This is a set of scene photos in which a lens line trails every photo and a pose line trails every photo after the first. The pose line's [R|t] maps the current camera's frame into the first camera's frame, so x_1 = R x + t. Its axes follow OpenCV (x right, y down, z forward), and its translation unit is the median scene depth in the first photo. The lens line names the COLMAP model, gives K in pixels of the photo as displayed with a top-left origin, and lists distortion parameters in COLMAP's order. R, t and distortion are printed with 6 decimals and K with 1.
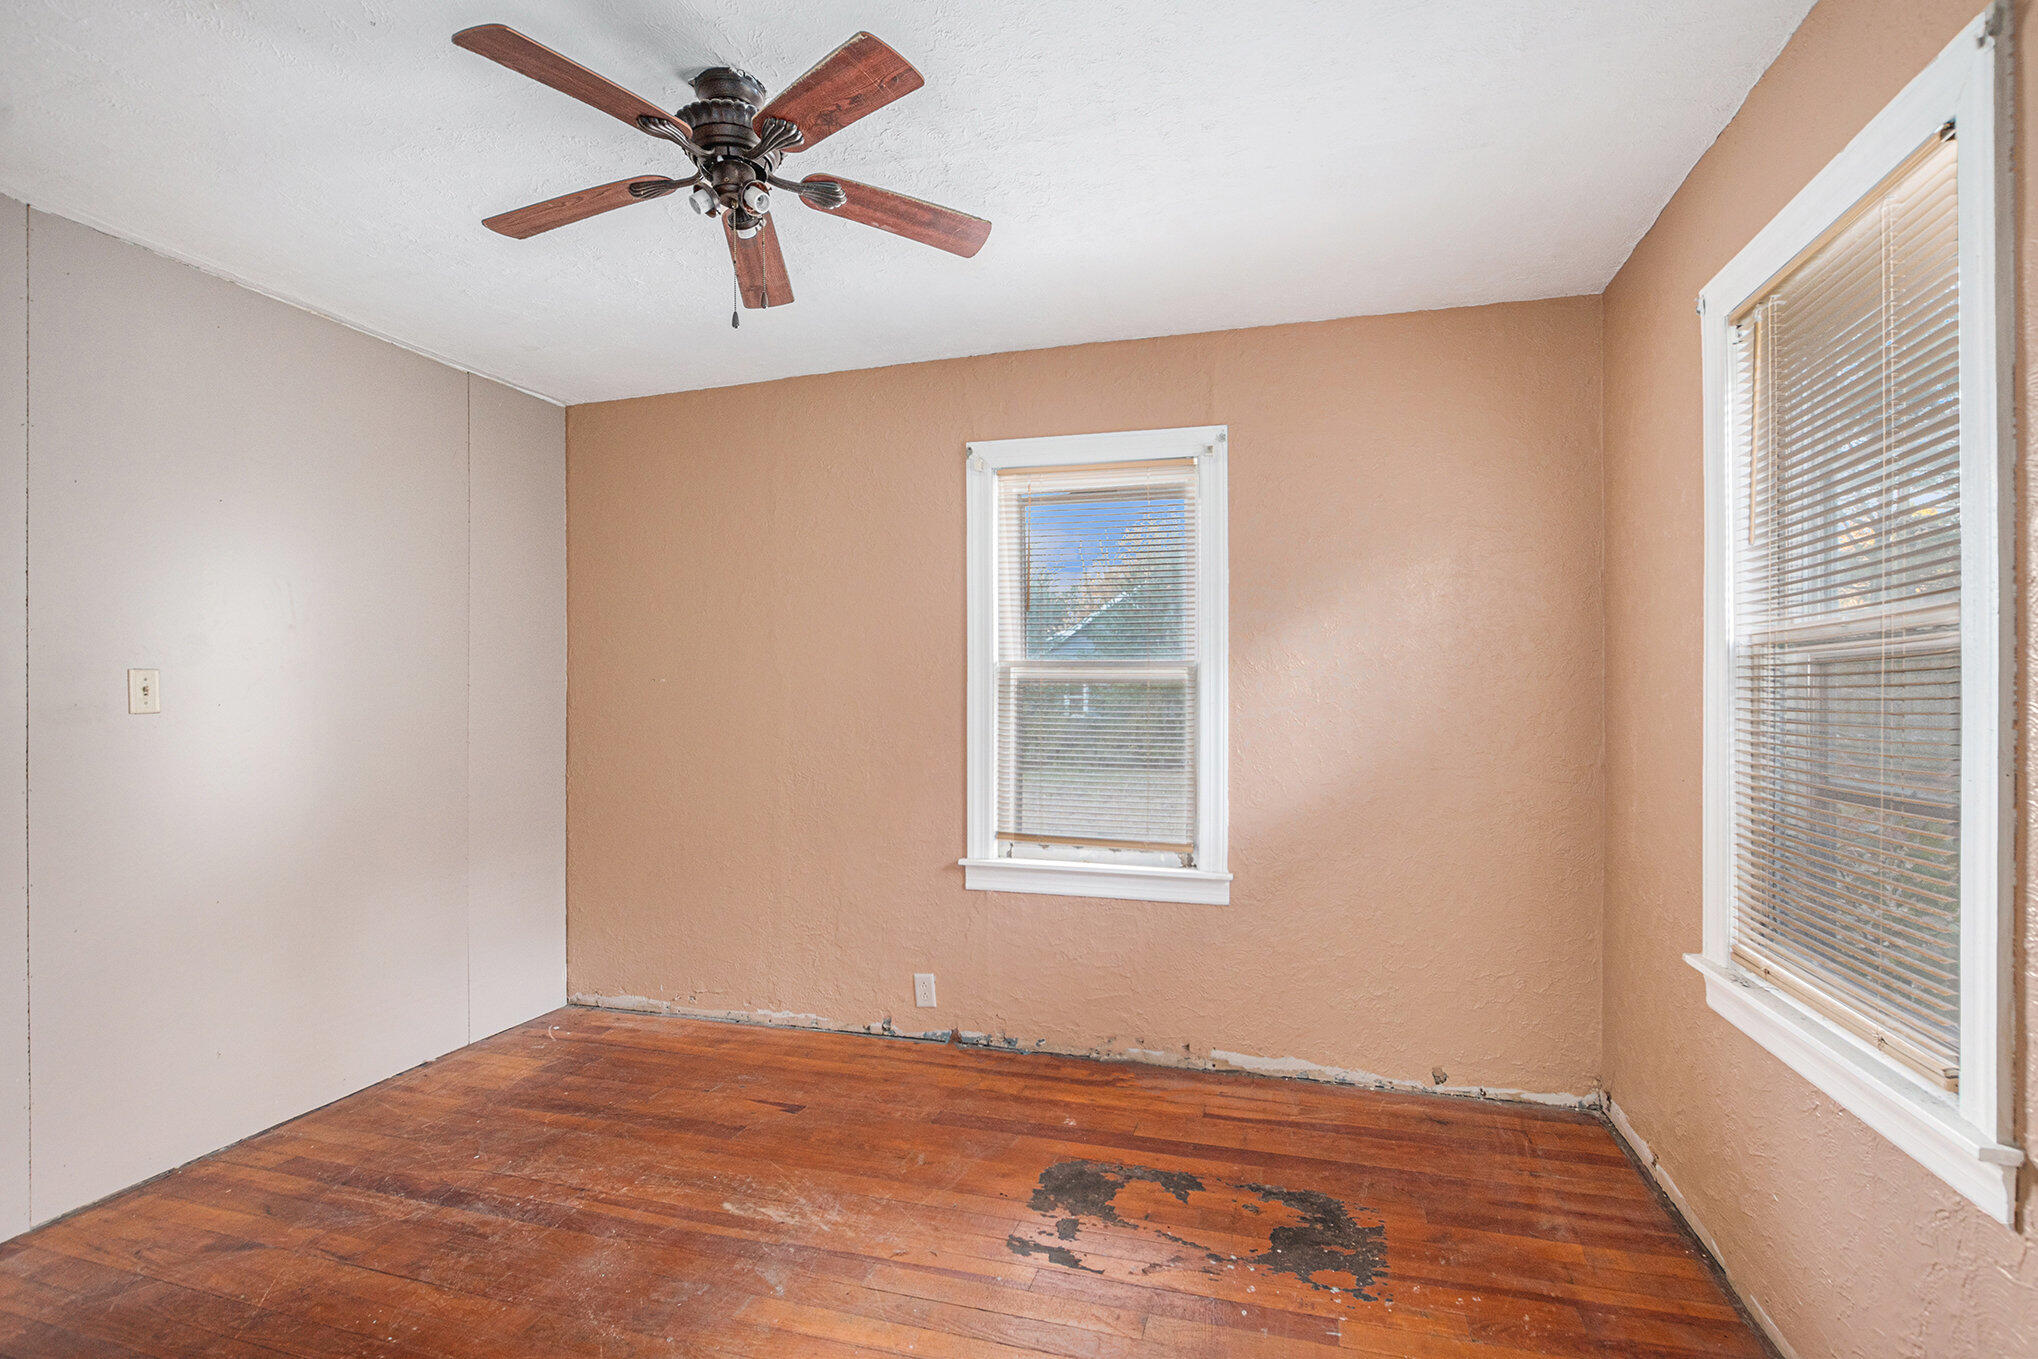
lens RADIAL K [[924.9, 0, 1028.9], [0, 924.9, 713.6], [0, 0, 1]] dist [-0.022402, 0.000691]
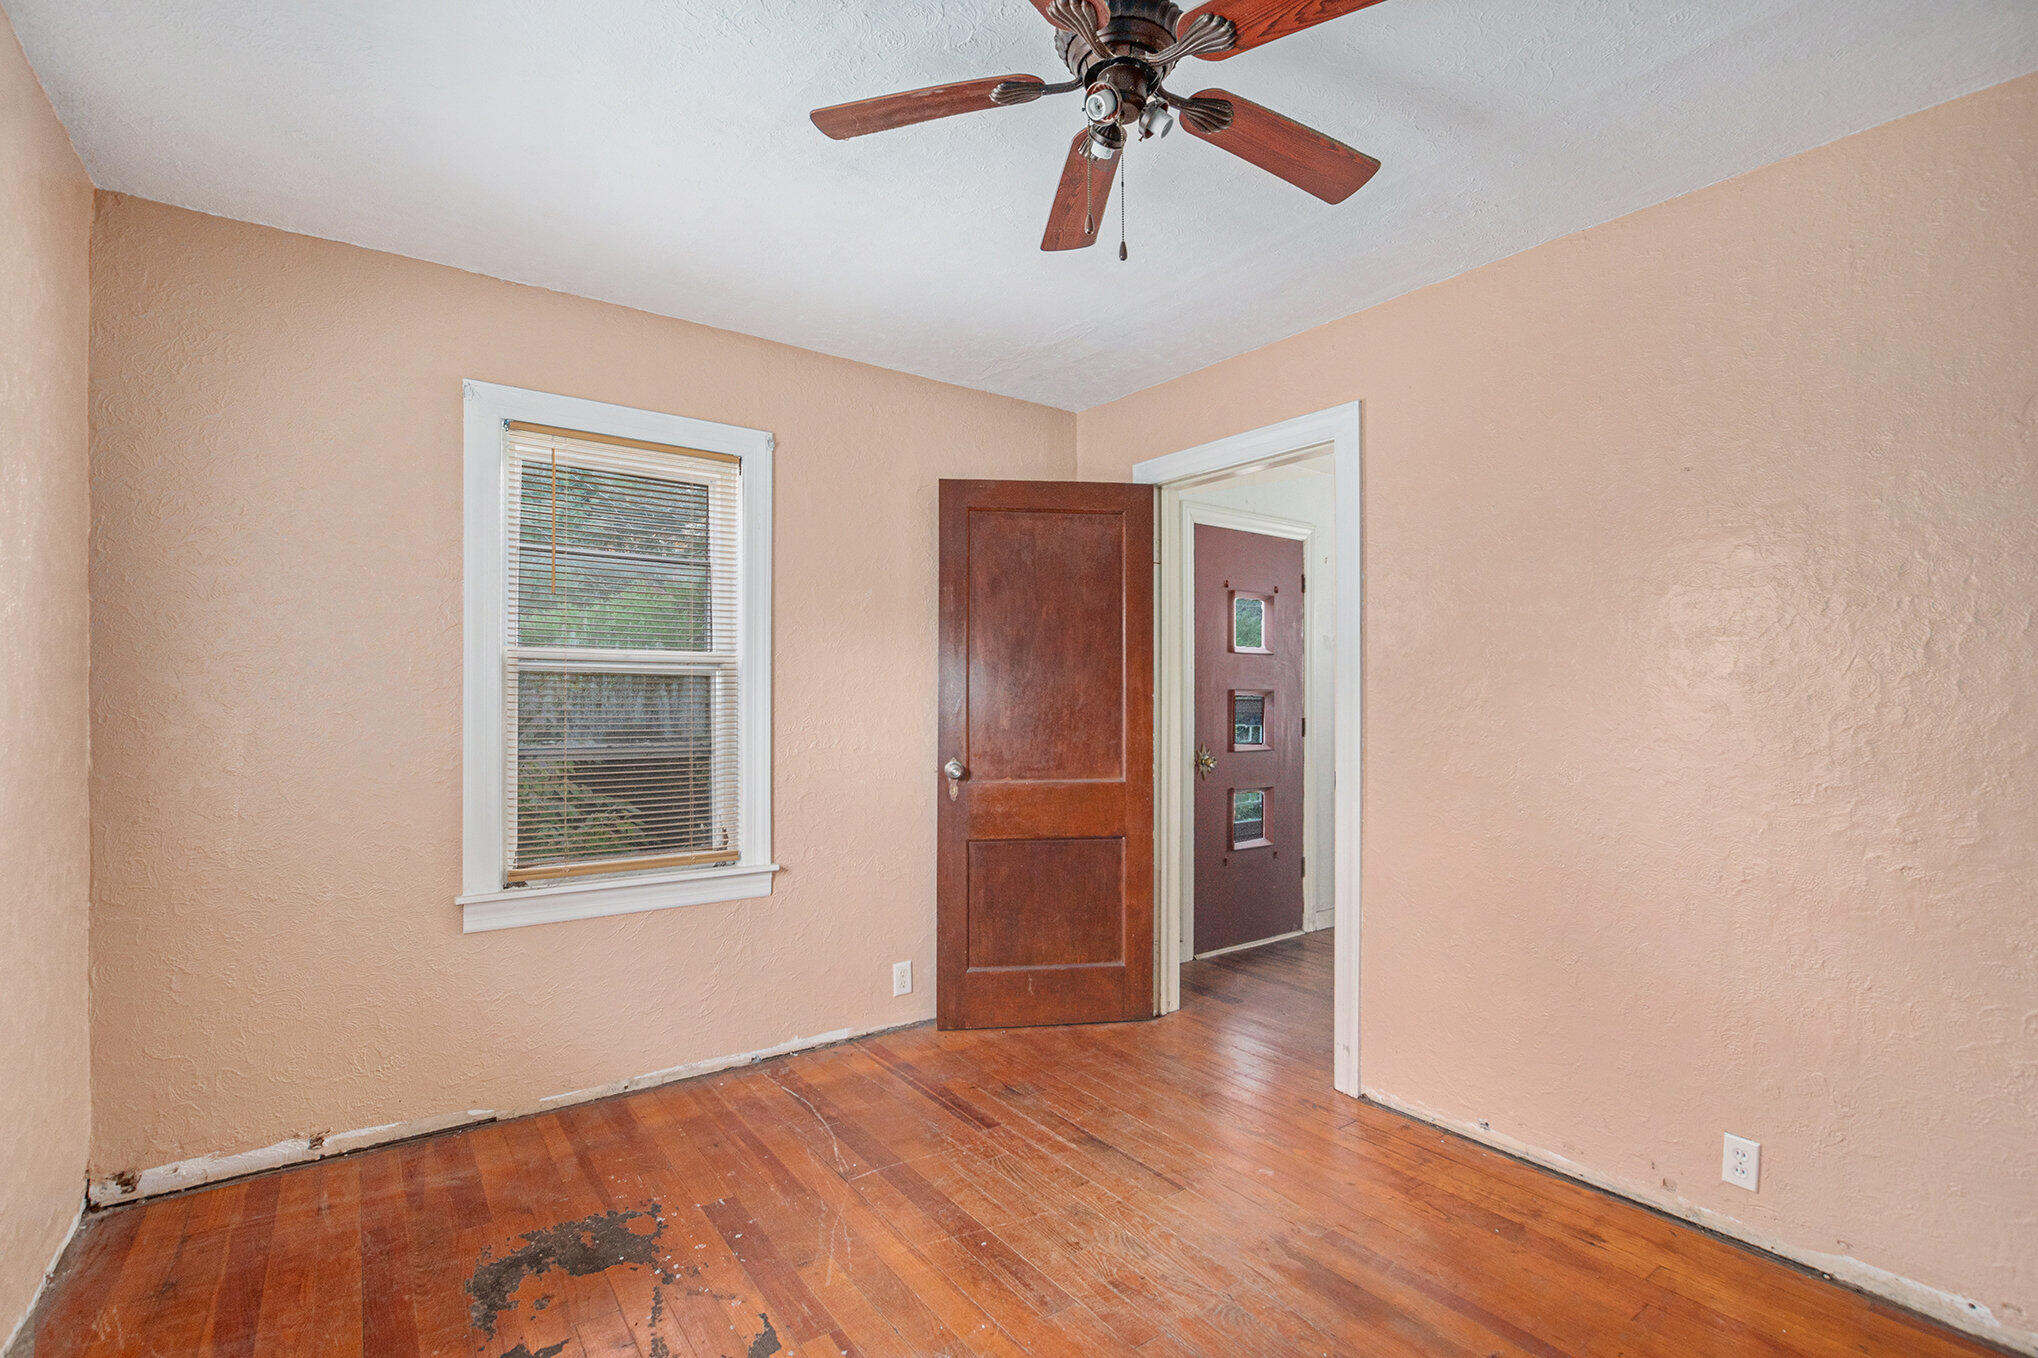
lens RADIAL K [[924.9, 0, 1028.9], [0, 924.9, 713.1], [0, 0, 1]] dist [-0.022402, 0.000691]
pose [[-0.788887, -0.009999, 0.614457, -0.681903], [0.000659, 0.999853, 0.017116, -0.020720], [-0.614538, 0.013908, -0.788765, 1.512691]]
